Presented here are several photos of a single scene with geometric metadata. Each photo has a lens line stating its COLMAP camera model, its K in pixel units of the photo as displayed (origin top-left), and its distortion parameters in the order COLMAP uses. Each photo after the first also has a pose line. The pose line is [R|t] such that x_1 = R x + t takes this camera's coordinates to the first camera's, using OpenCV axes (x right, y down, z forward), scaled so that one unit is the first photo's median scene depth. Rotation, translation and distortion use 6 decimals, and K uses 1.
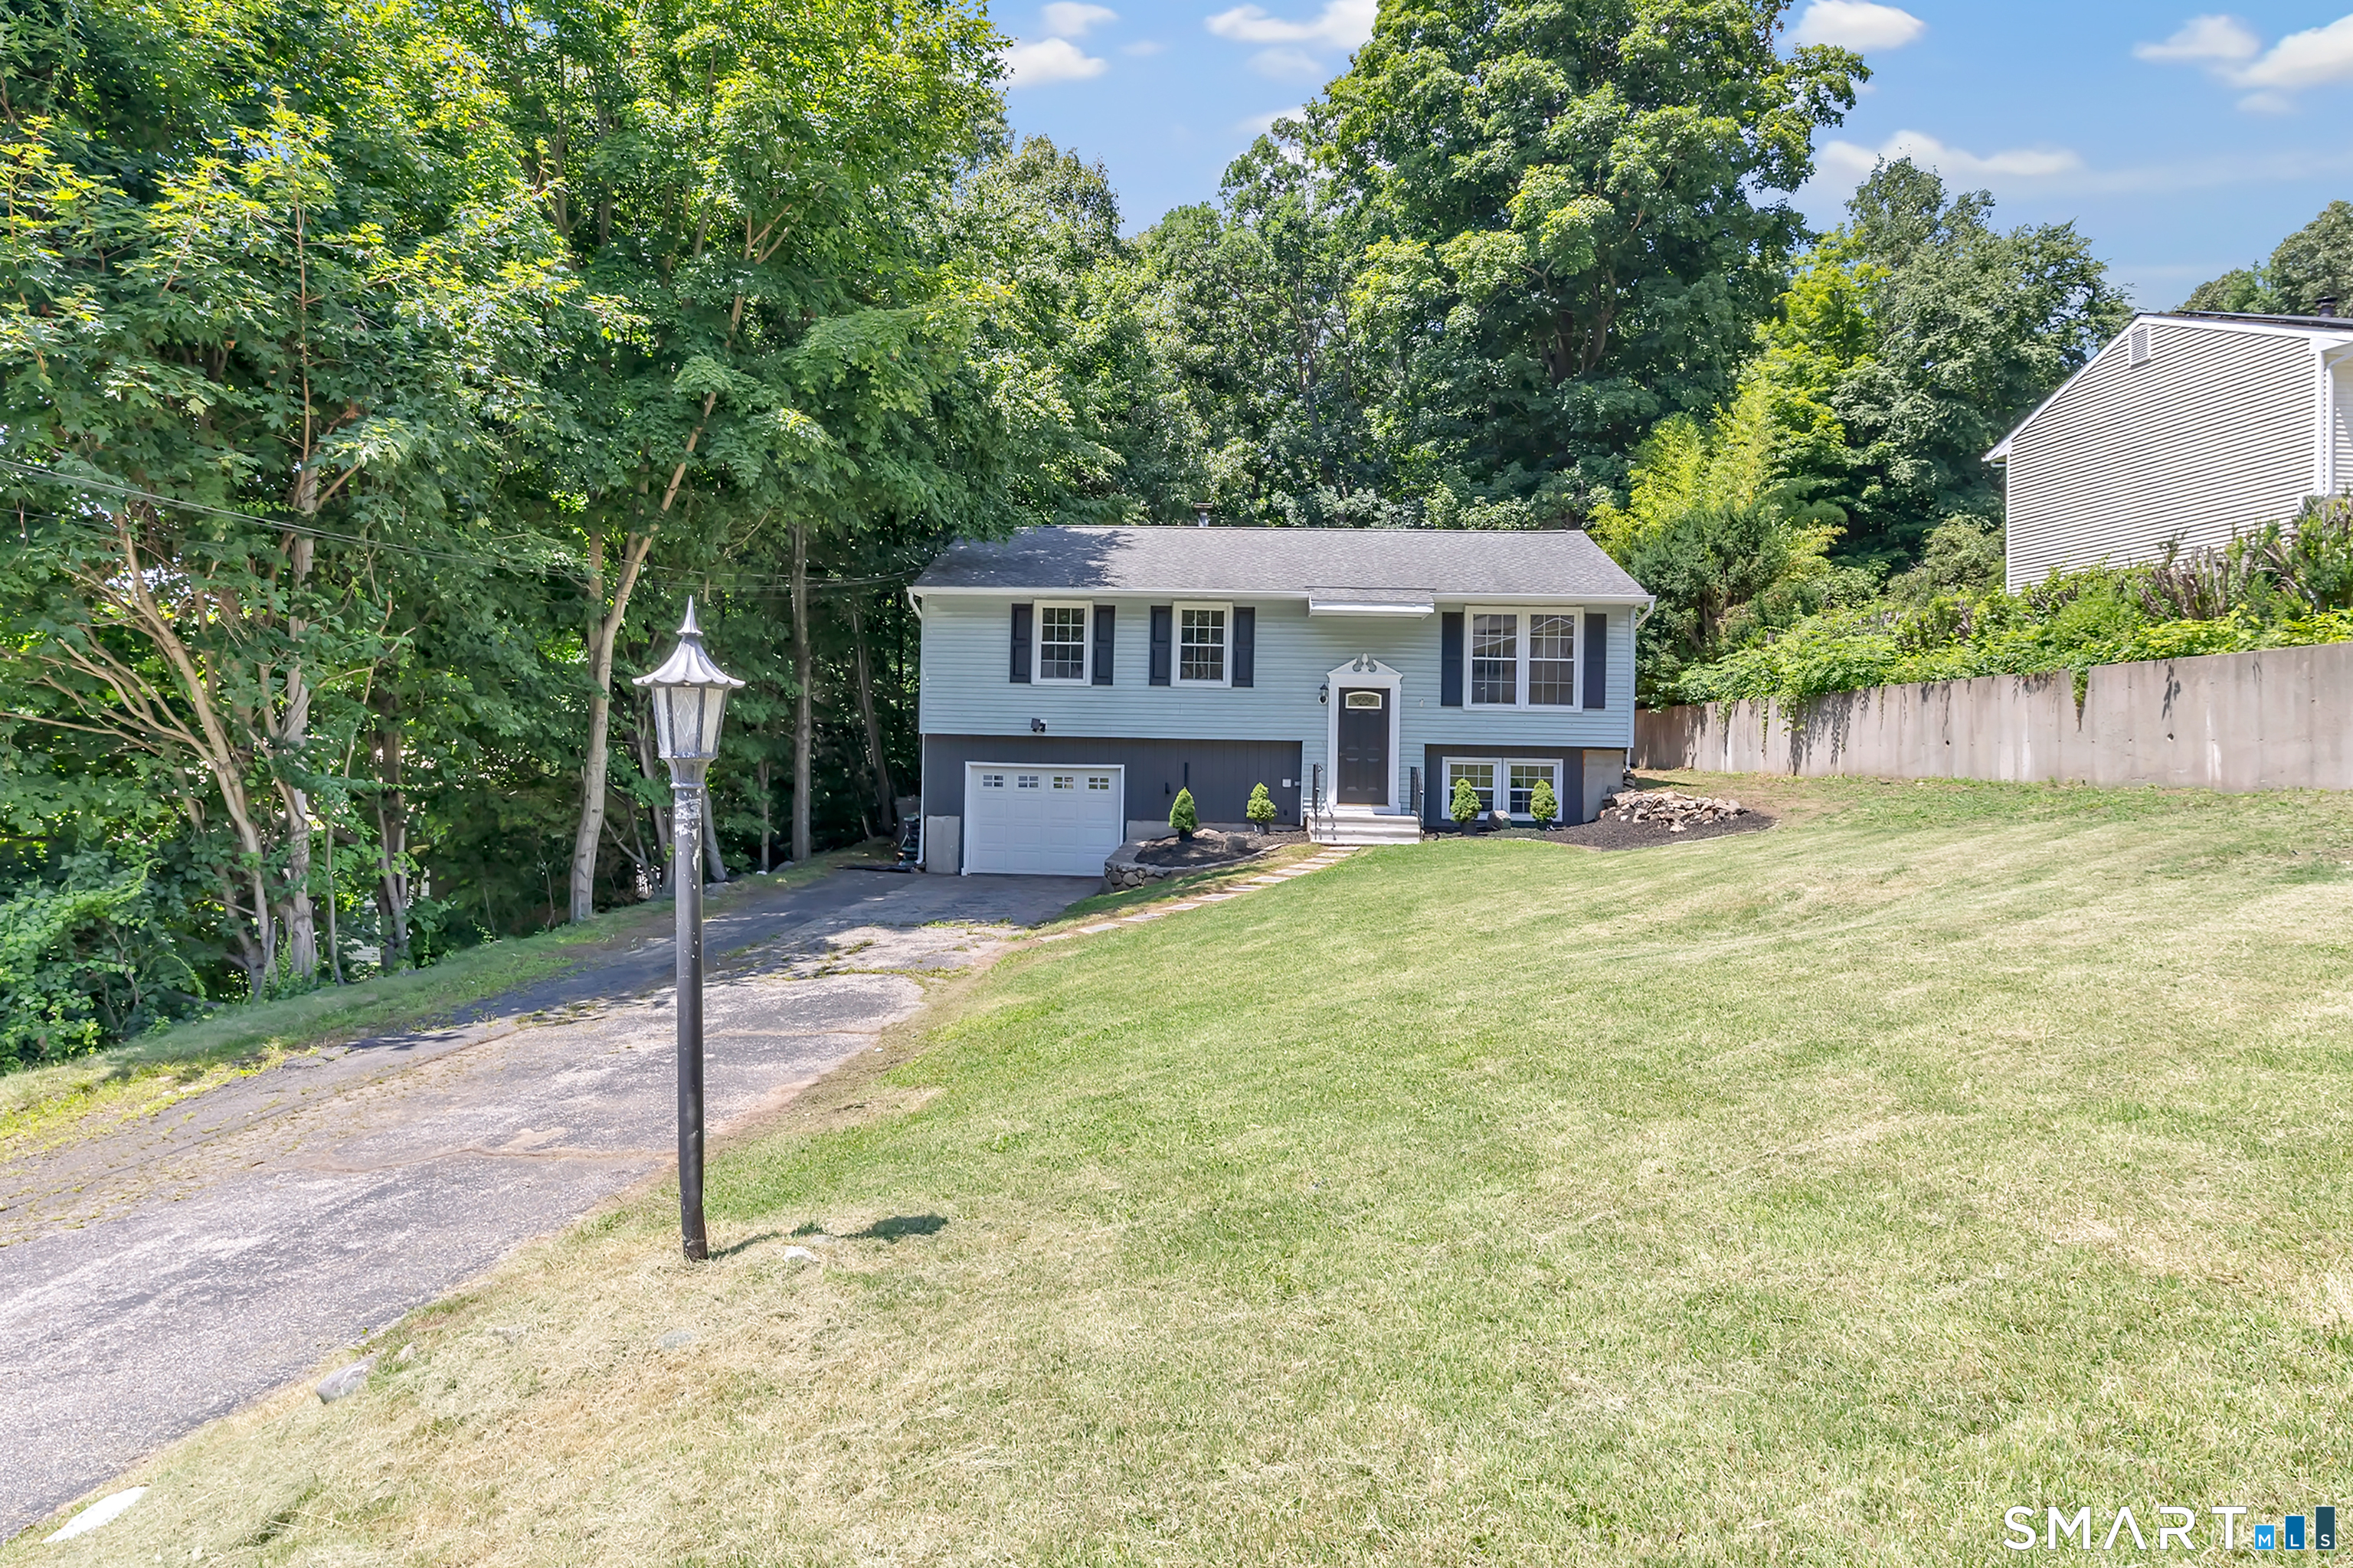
lens RADIAL K [[1079.5, 0, 1185.9], [0, 1079.5, 689.0], [0, 0, 1]] dist [0.000690, -0.000205]
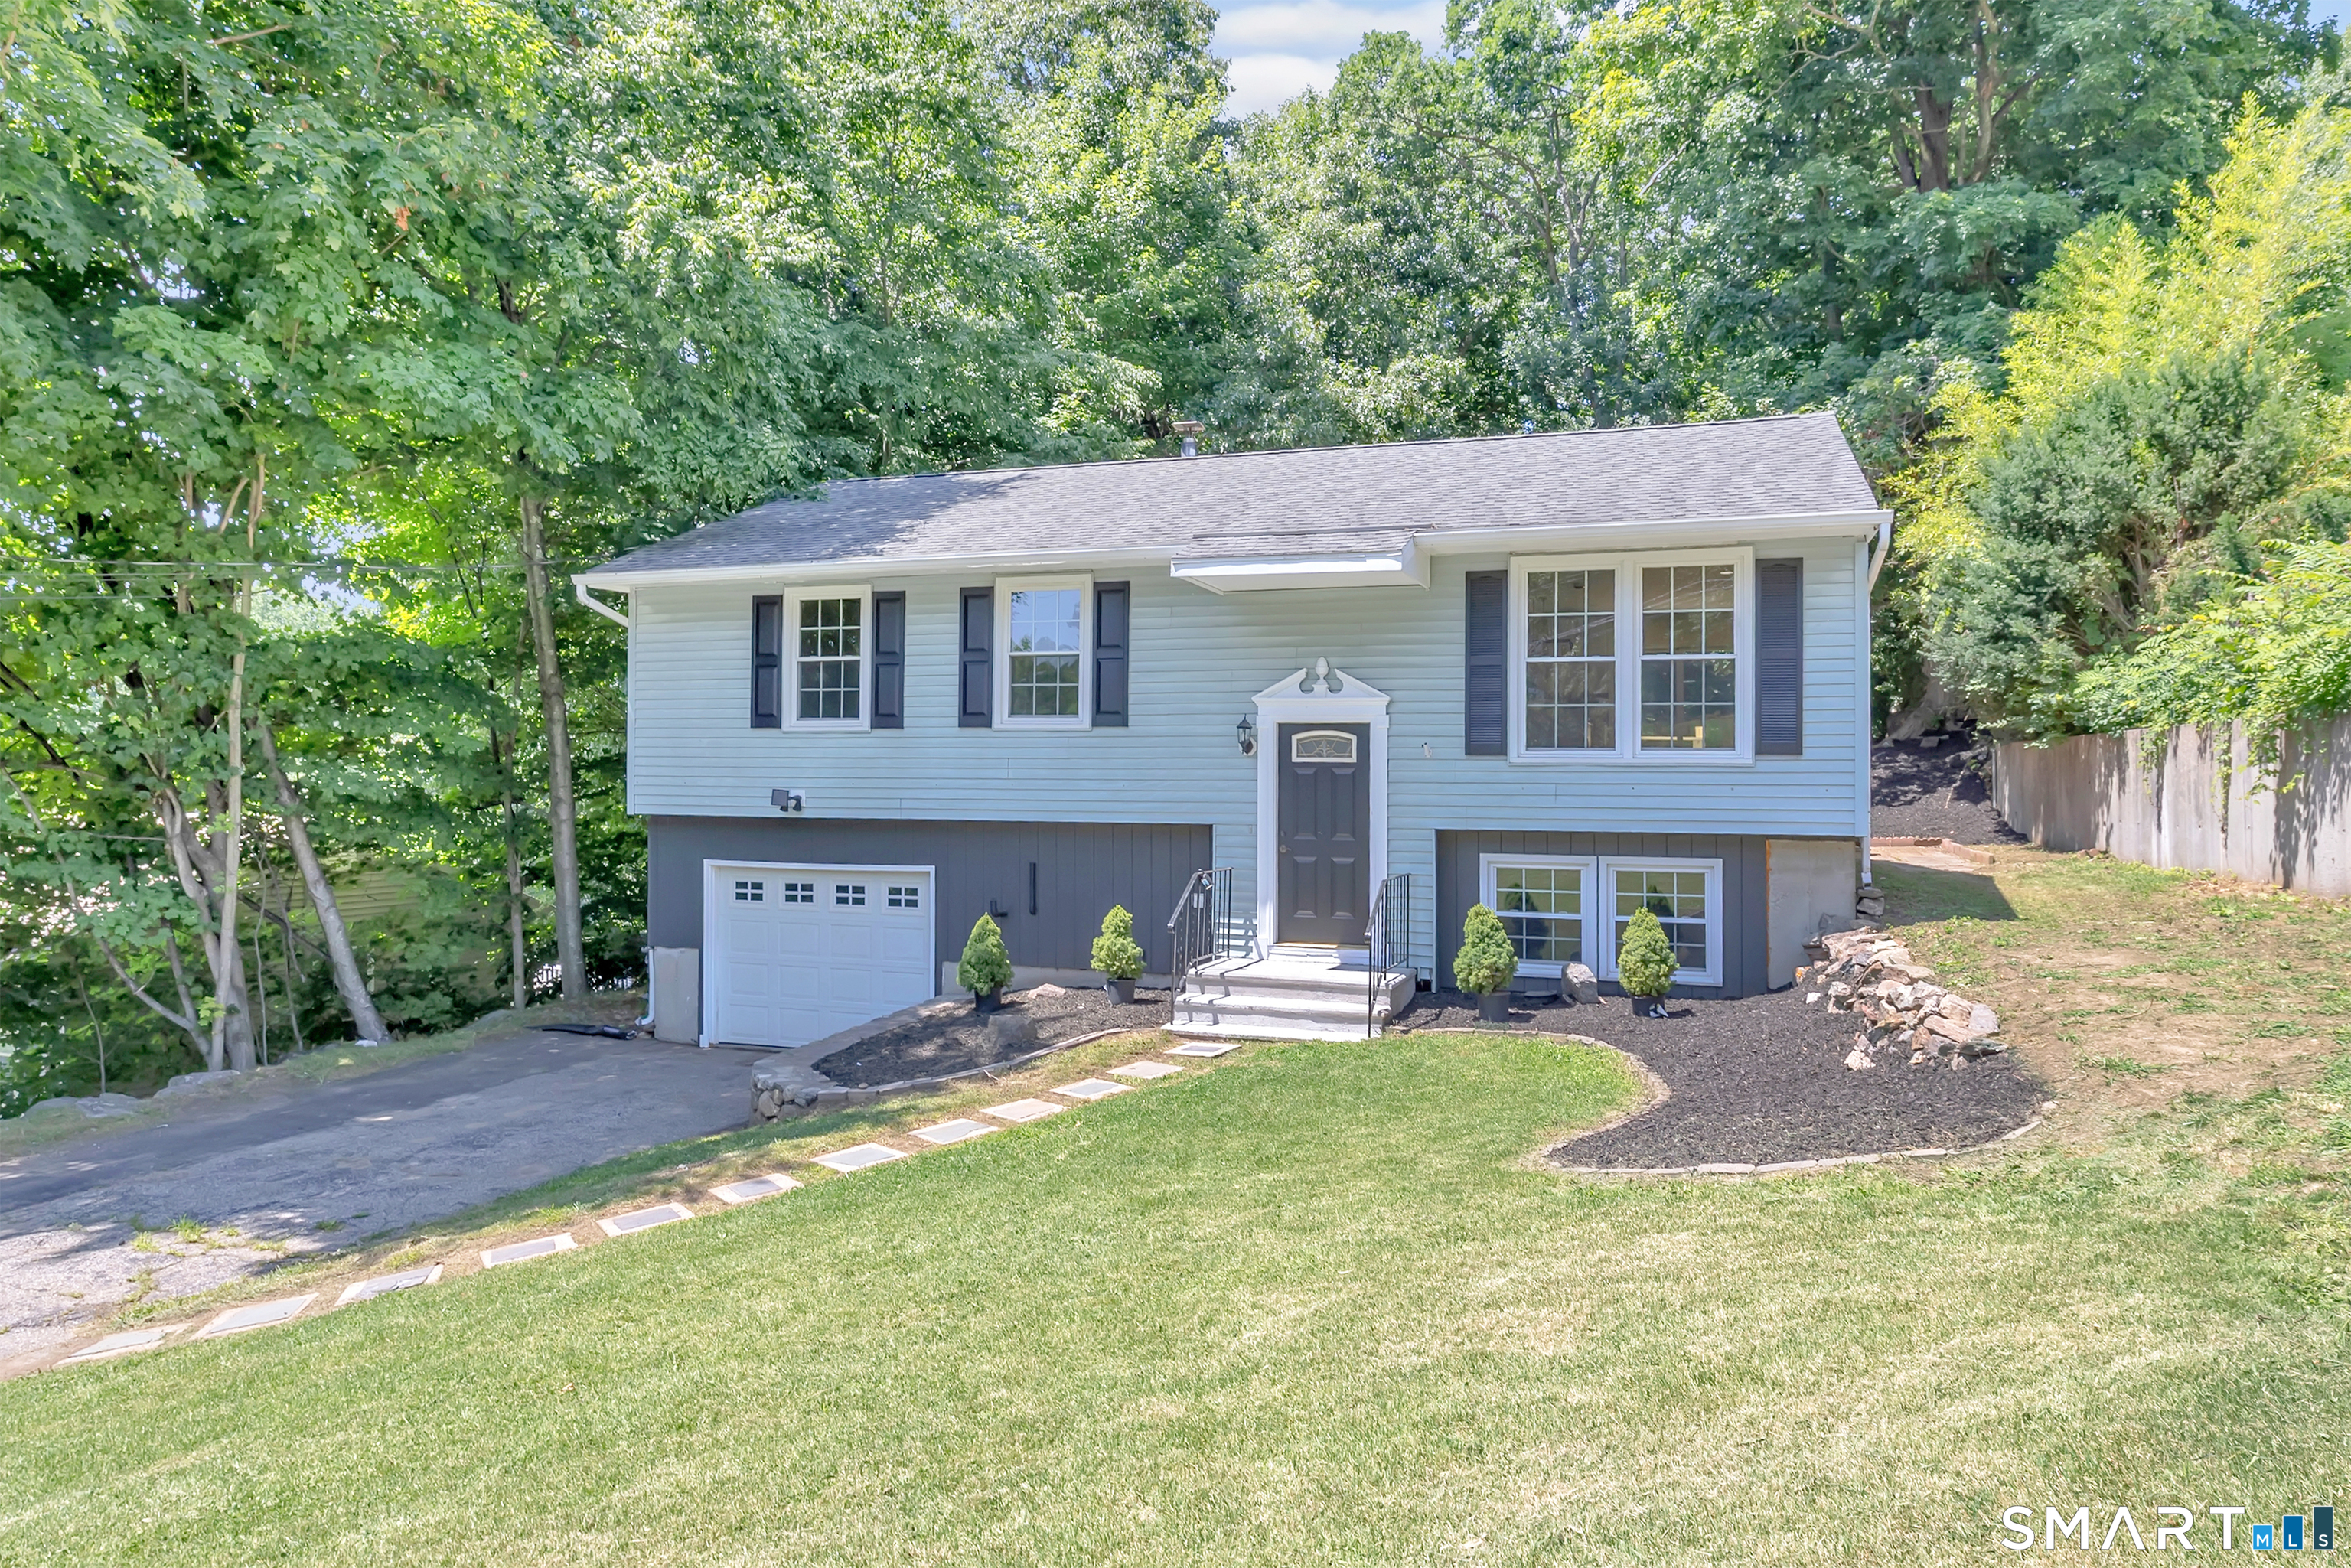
lens RADIAL K [[1372.5, 0, 1158.1], [0, 1372.5, 744.7], [0, 0, 1]] dist [0.007408, 0.002830]
pose [[0.974173, -0.020842, -0.224838, 0.226531], [0.024889, 0.999575, 0.015183, -0.002718], [0.224426, -0.020387, 0.974278, 0.314298]]
